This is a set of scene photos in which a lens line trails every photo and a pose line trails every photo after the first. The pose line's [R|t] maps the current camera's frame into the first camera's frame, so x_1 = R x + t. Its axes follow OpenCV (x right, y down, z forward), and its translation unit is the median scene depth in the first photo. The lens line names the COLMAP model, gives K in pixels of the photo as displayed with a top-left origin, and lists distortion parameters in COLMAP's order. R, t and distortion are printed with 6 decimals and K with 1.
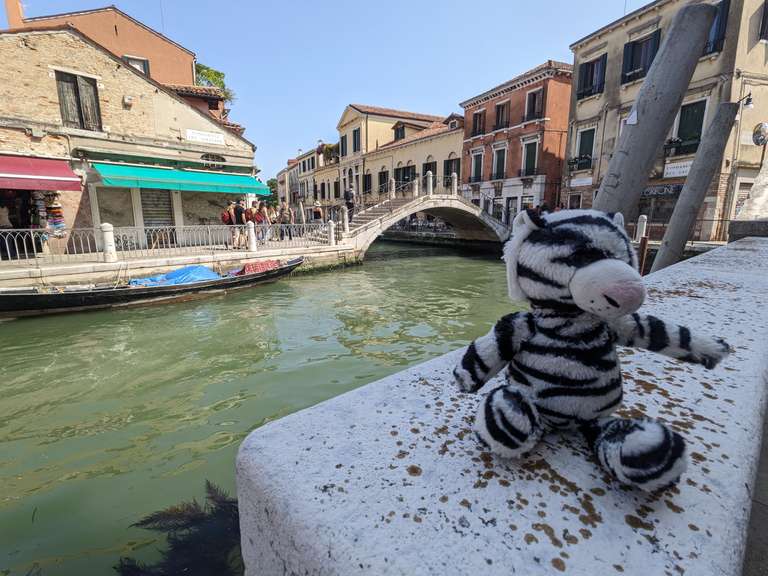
lens RADIAL K [[364.4, 0, 383.6], [0, 364.4, 284.9], [0, 0, 1]] dist [0.010758, -0.000607]
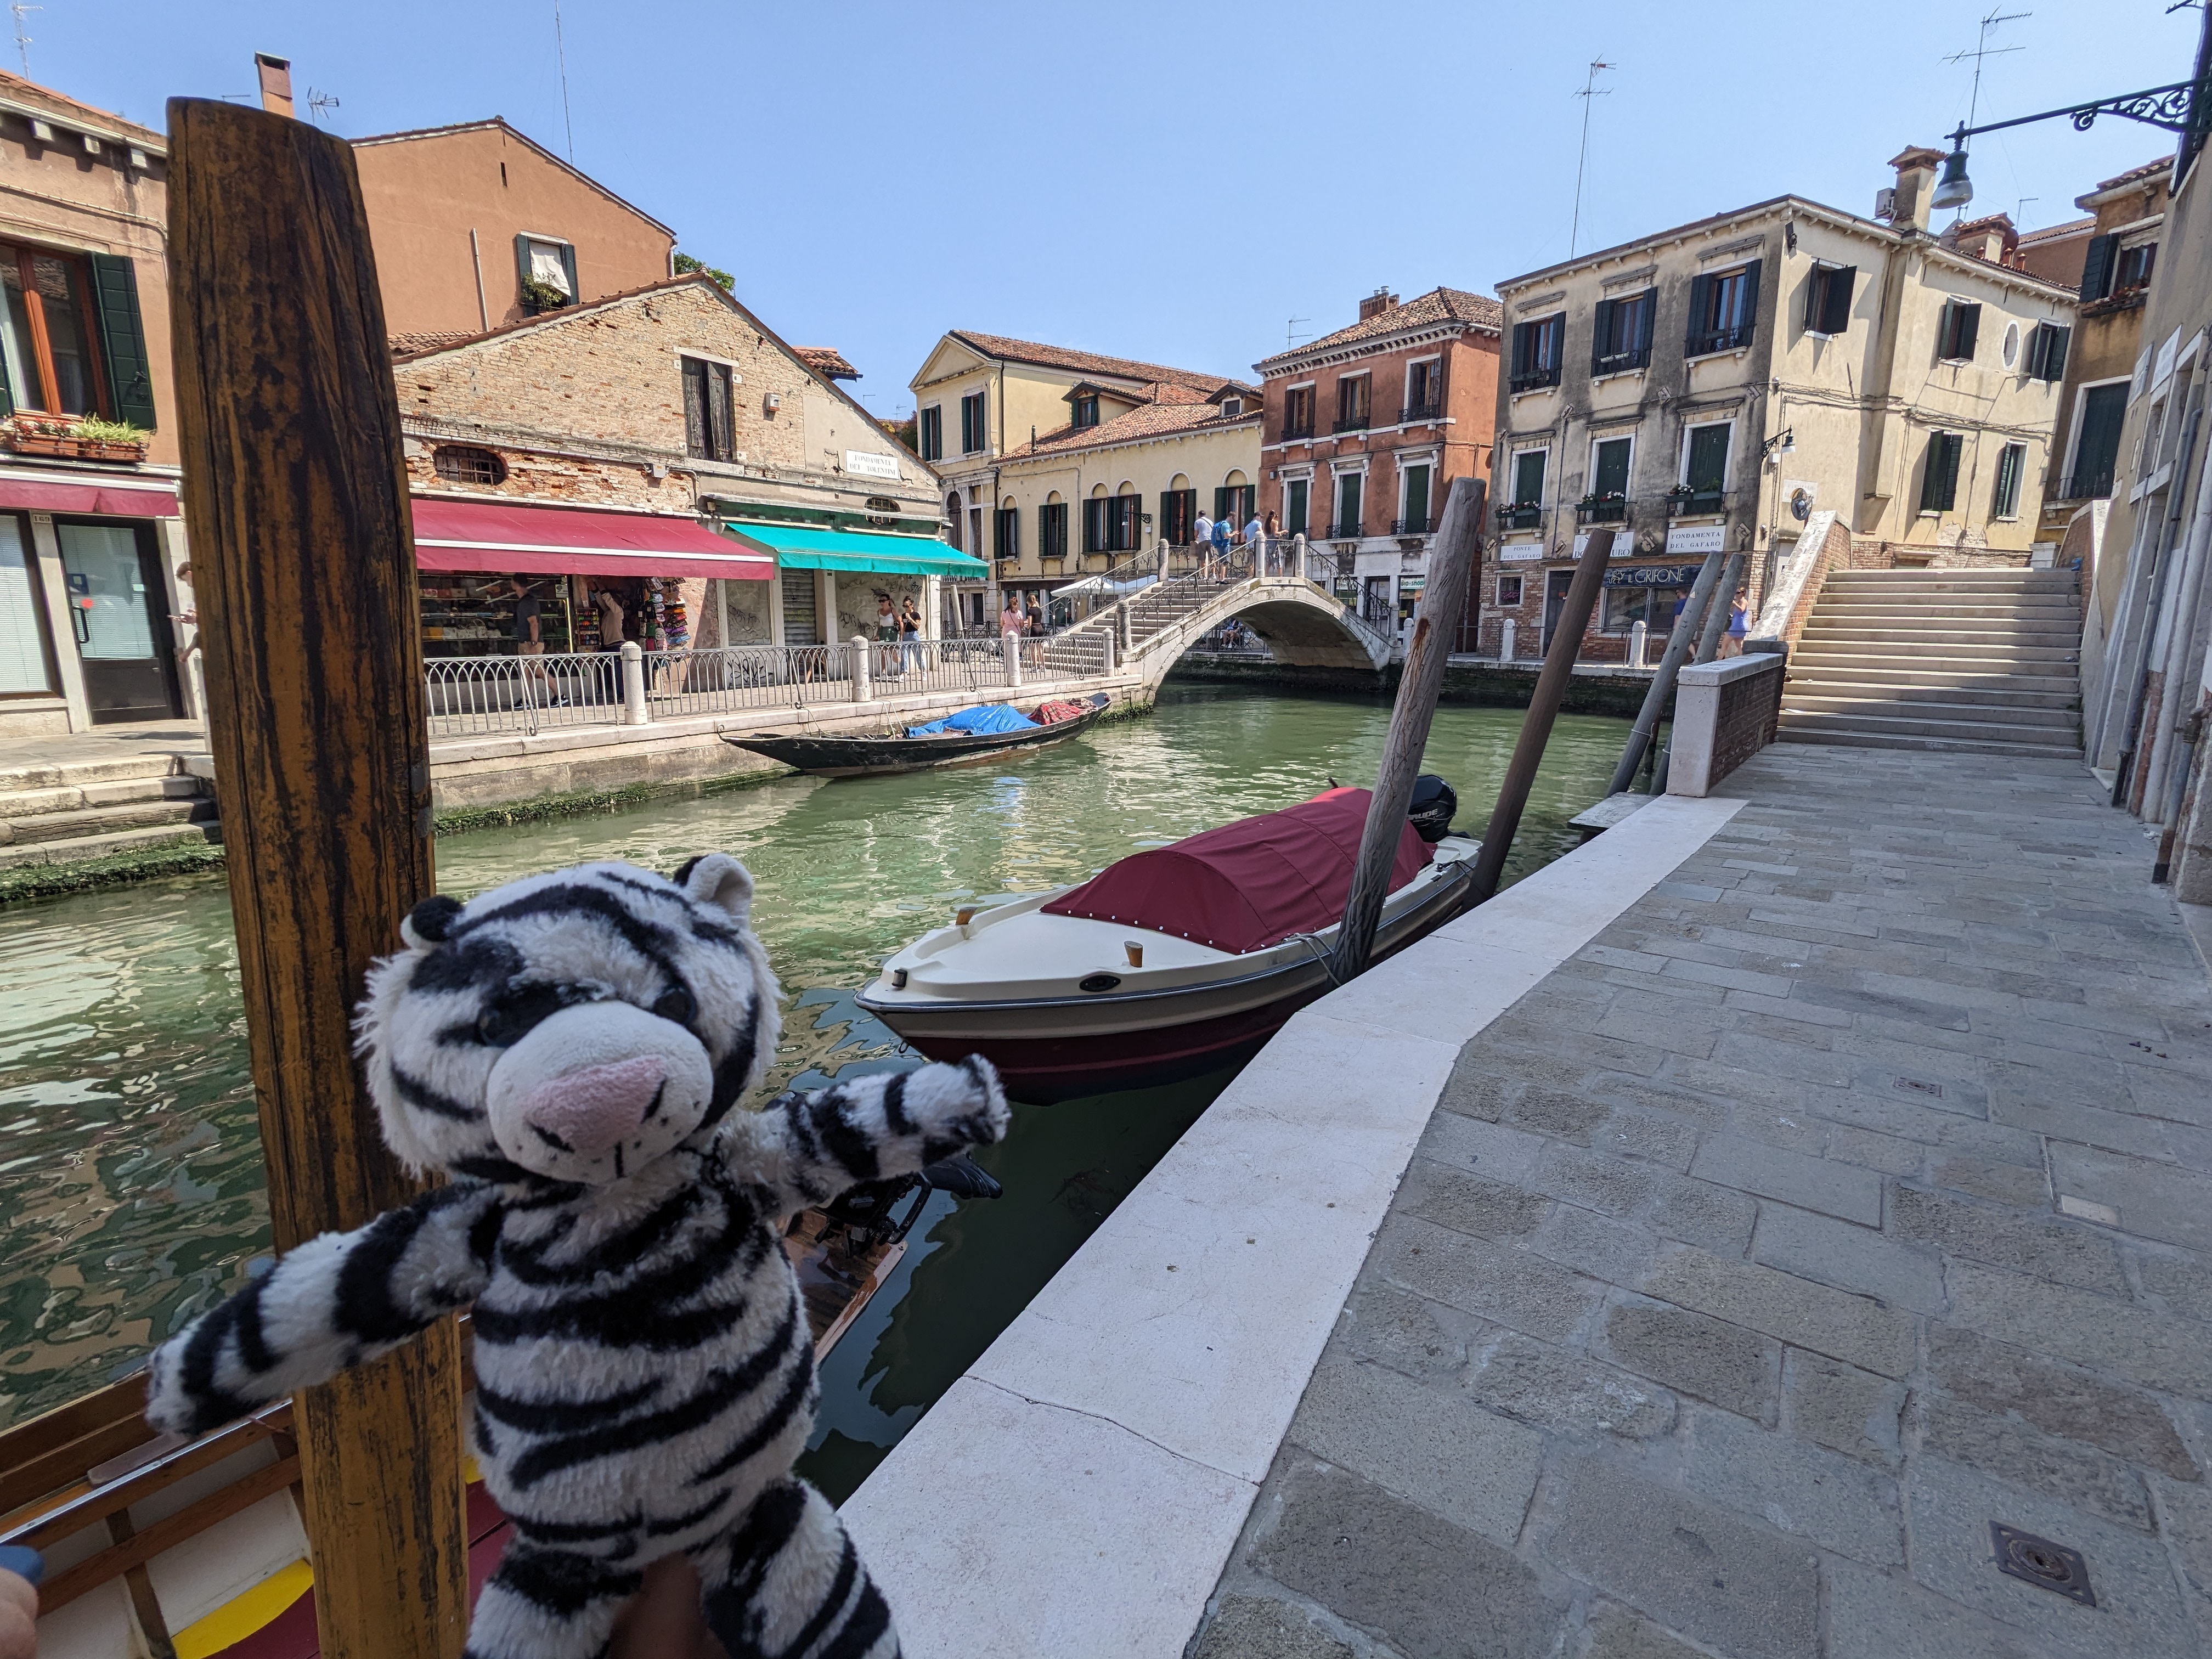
lens RADIAL K [[1049.7, 0, 1107.3], [0, 1049.7, 819.4], [0, 0, 1]] dist [0.010758, -0.000607]
pose [[0.983679, -0.030389, 0.177347, -0.317785], [0.027776, 0.999466, 0.017204, 0.054469], [-0.177775, -0.011997, 0.983998, -0.370003]]
